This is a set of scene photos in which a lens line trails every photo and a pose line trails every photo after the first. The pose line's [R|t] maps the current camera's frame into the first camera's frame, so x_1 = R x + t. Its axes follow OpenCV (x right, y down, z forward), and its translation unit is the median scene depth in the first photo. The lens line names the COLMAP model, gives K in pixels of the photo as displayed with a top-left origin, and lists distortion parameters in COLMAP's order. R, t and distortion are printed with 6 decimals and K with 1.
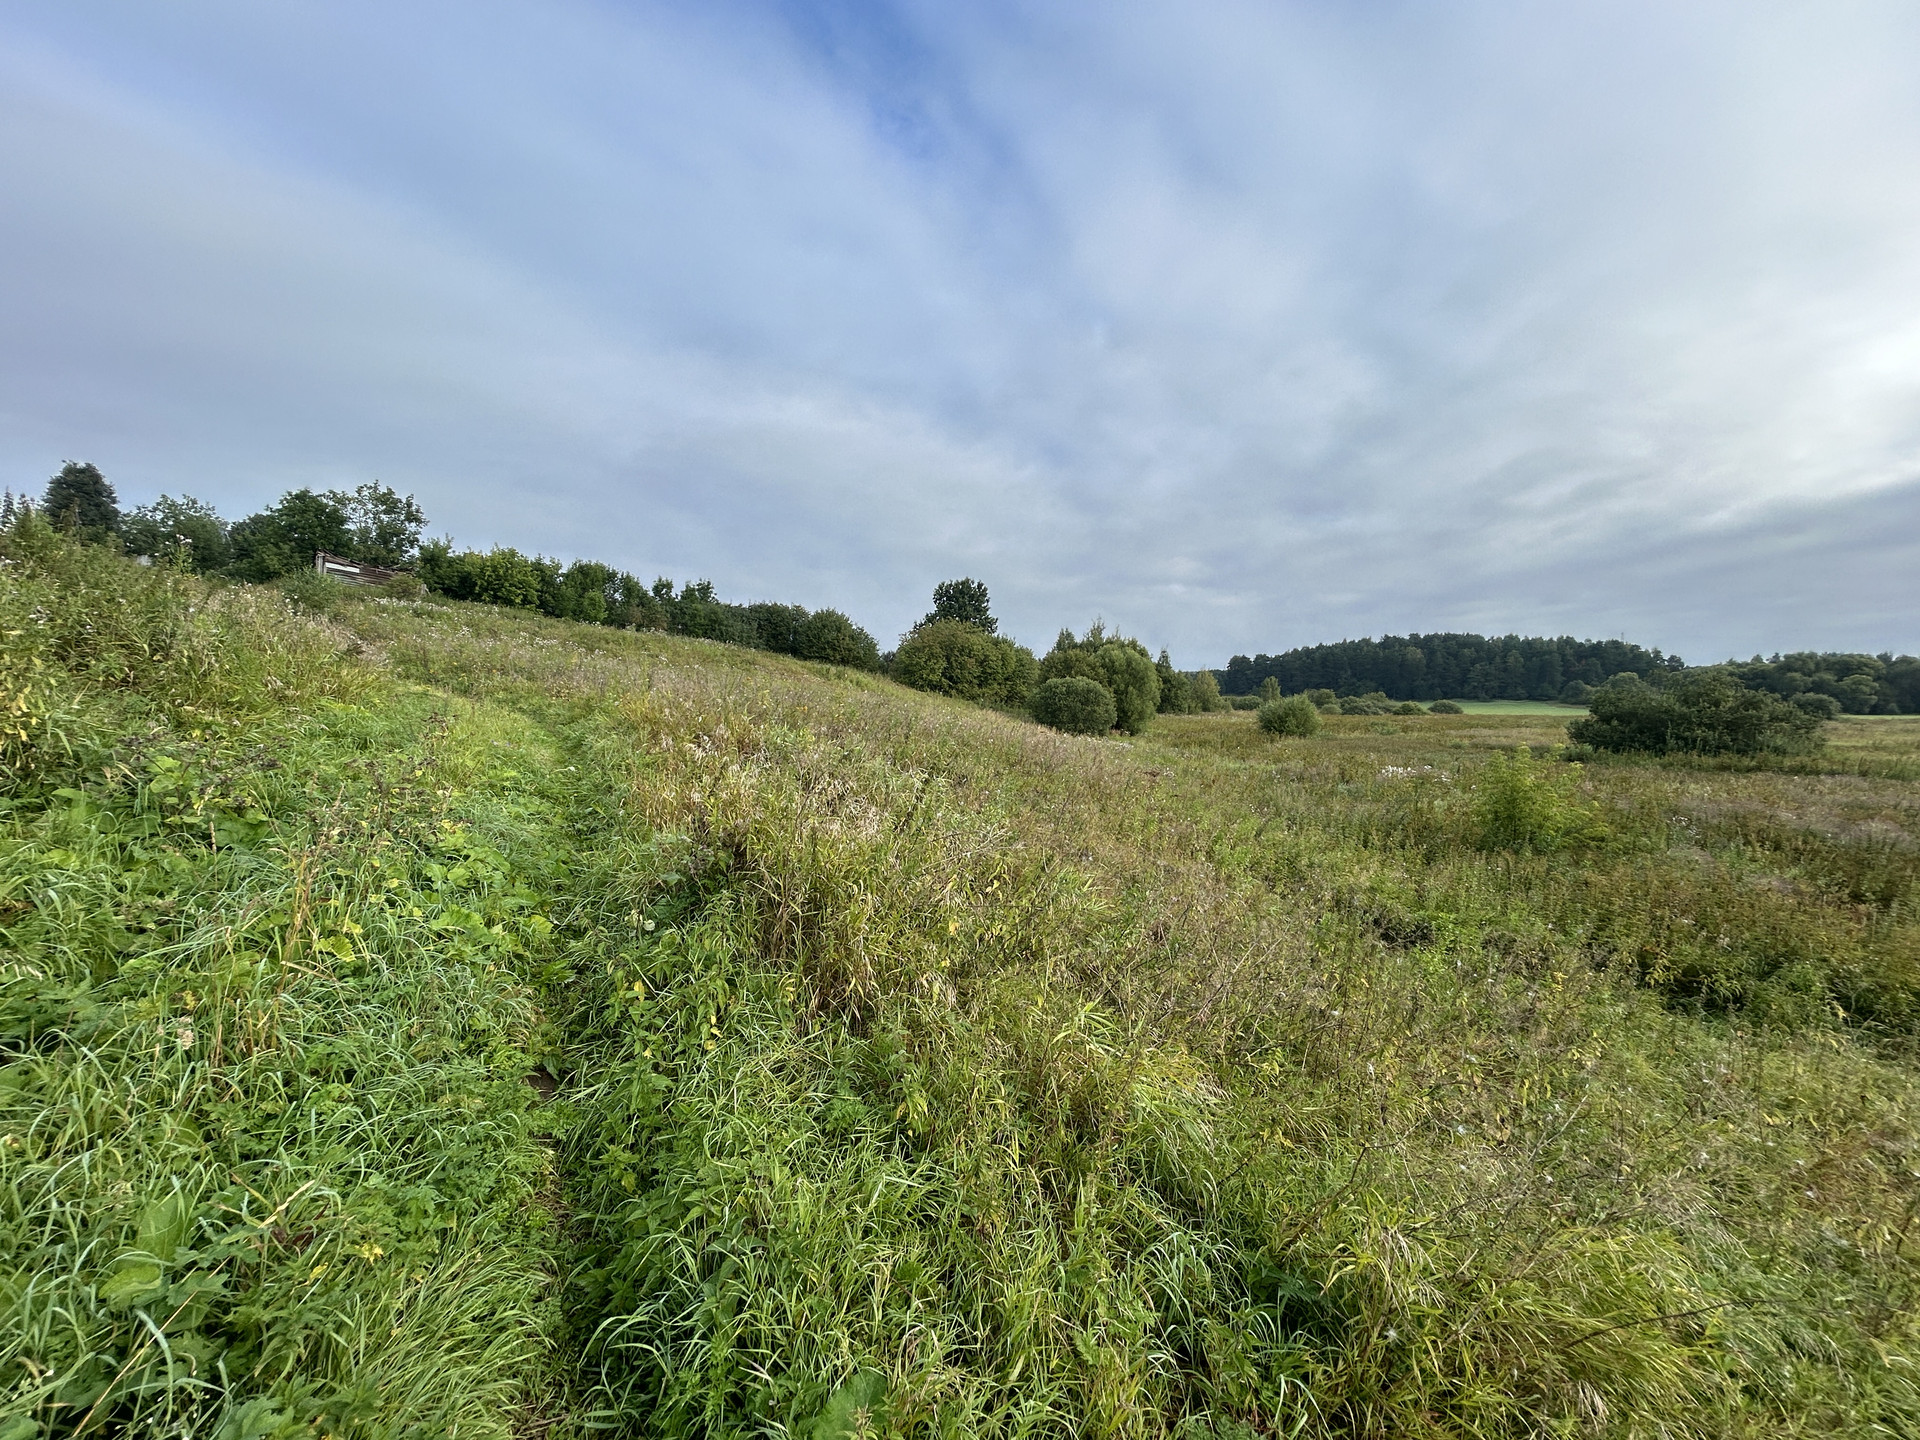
lens RADIAL K [[767.2, 0, 948.8], [0, 767.2, 712.9], [0, 0, 1]] dist [-0.000836, 0.000228]
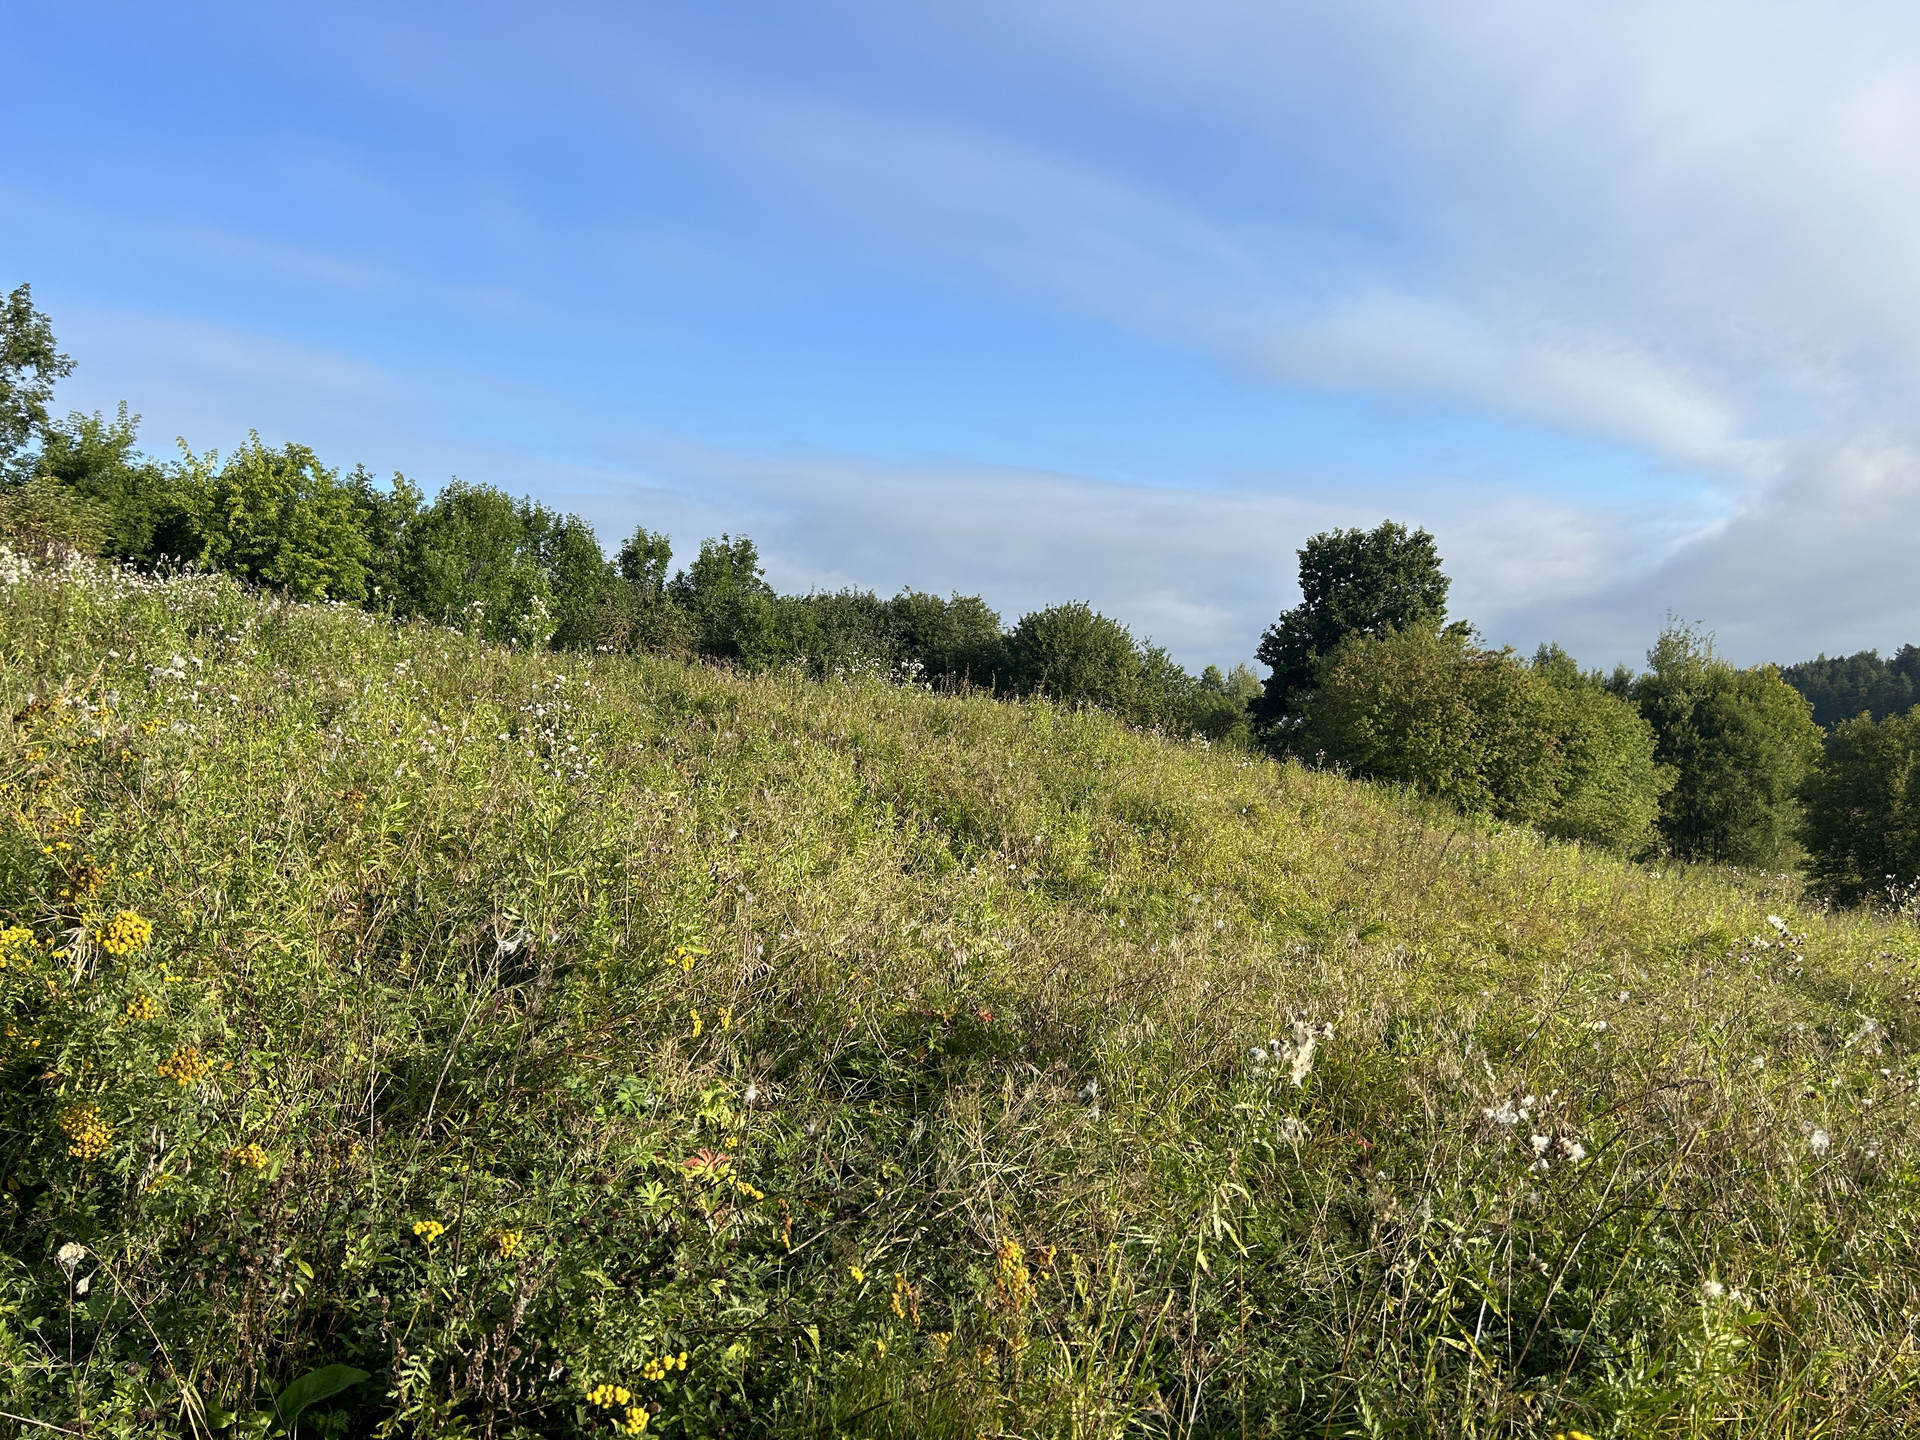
lens RADIAL K [[1421.6, 0, 974.0], [0, 1421.6, 736.0], [0, 0, 1]] dist [0.060122, -0.068830]
pose [[0.999914, -0.013033, -0.001717, -0.259115], [0.012944, 0.998935, -0.044287, -0.045416], [0.002292, 0.044261, 0.999017, 0.340837]]
